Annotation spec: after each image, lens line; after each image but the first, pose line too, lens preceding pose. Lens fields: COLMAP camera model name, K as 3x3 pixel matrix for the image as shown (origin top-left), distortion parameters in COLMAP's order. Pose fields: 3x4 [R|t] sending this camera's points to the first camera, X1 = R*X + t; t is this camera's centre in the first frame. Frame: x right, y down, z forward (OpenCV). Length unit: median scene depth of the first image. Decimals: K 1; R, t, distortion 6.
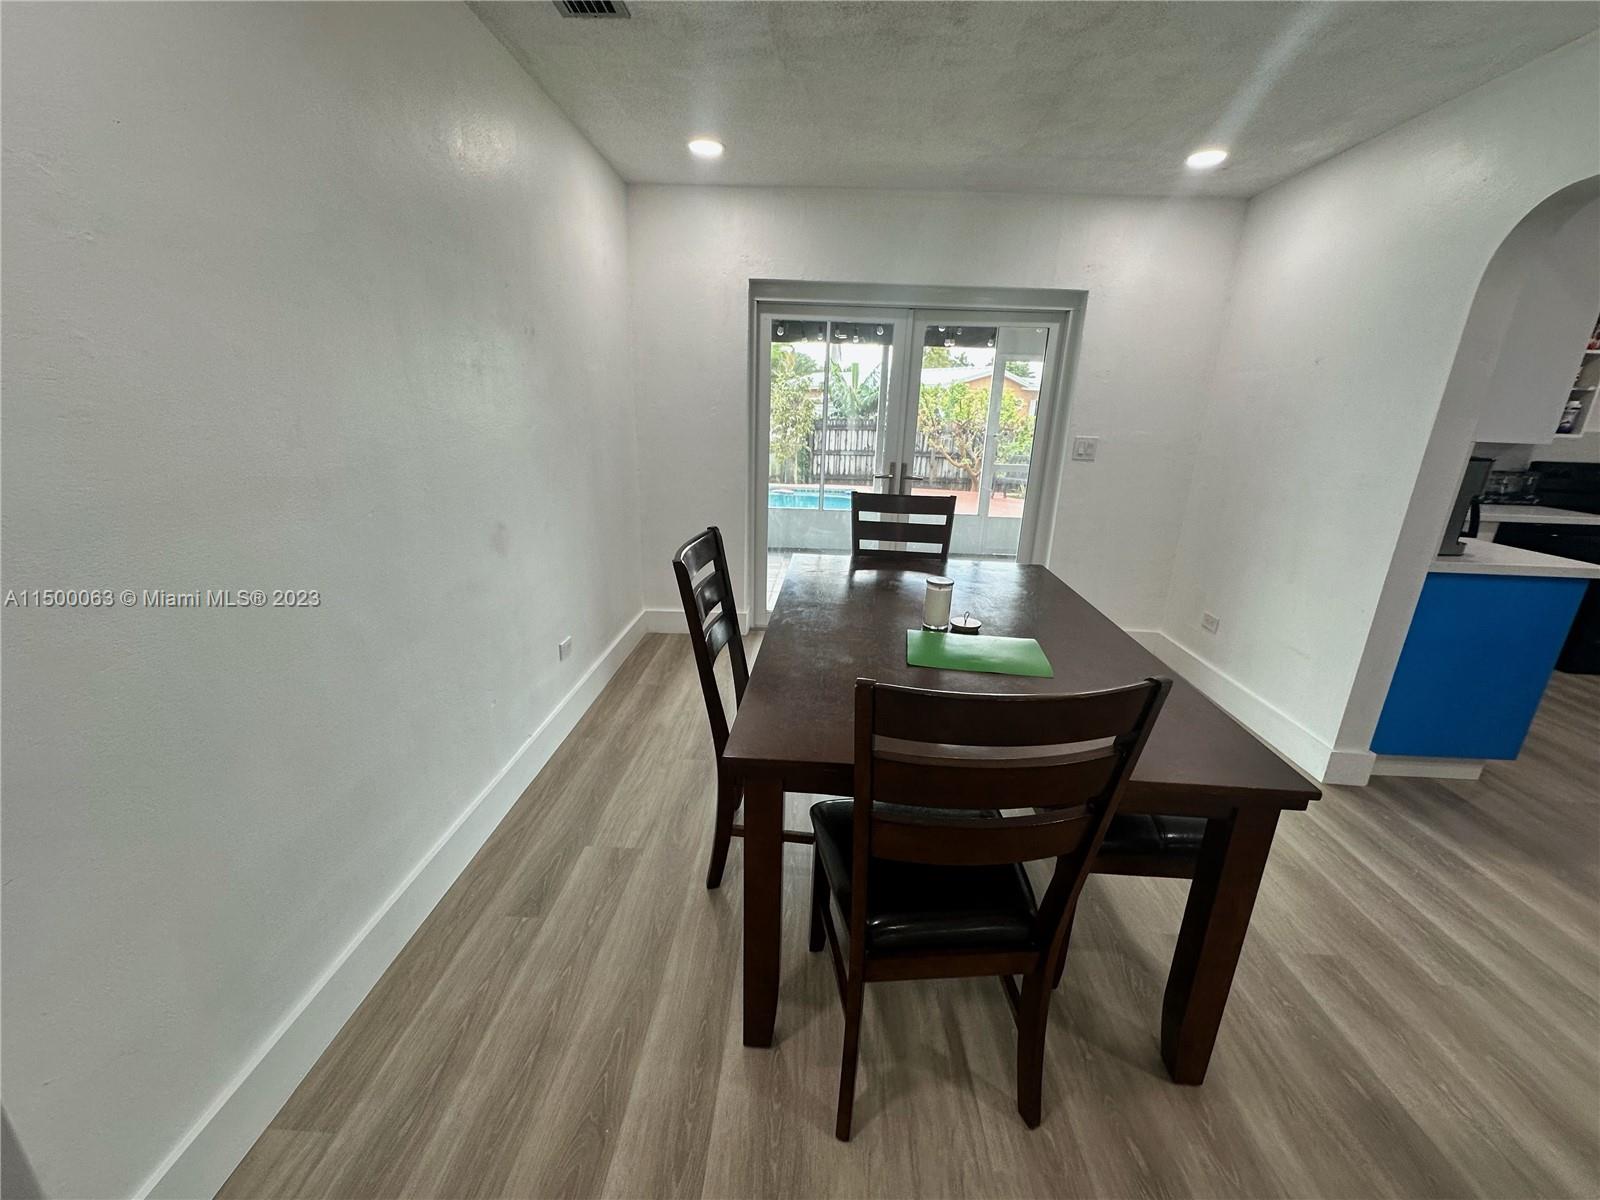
lens RADIAL K [[637.2, 0, 800.0], [0, 637.2, 600.0], [0, 0, 1]] dist [-0.001261, -0.000111]
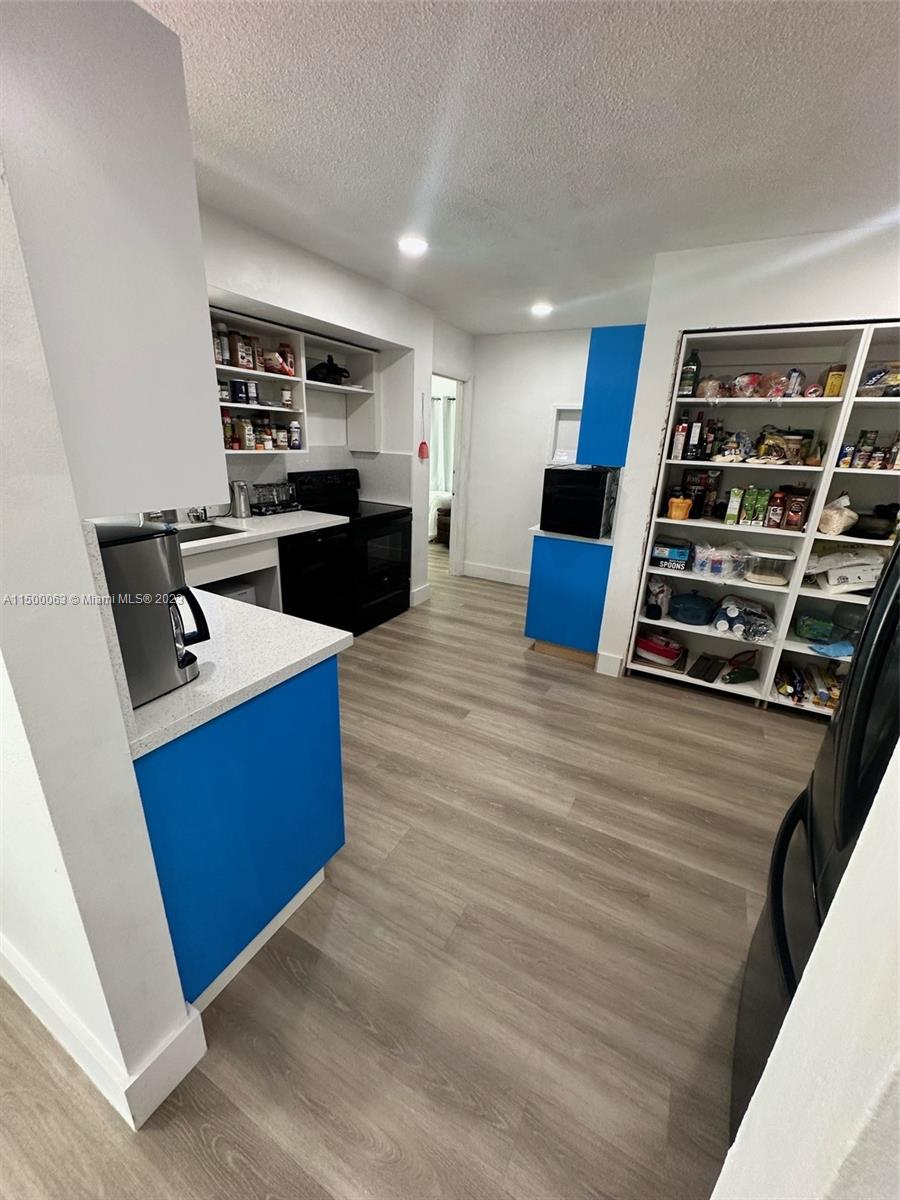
lens RADIAL K [[474.7, 0, 450.0], [0, 474.7, 600.0], [0, 0, 1]] dist [0.000861, 0.000115]
pose [[0.449340, -0.310123, 0.837805, 0.583726], [0.245485, 0.944574, 0.217983, -0.139343], [-0.858971, 0.107719, 0.500566, 0.397525]]
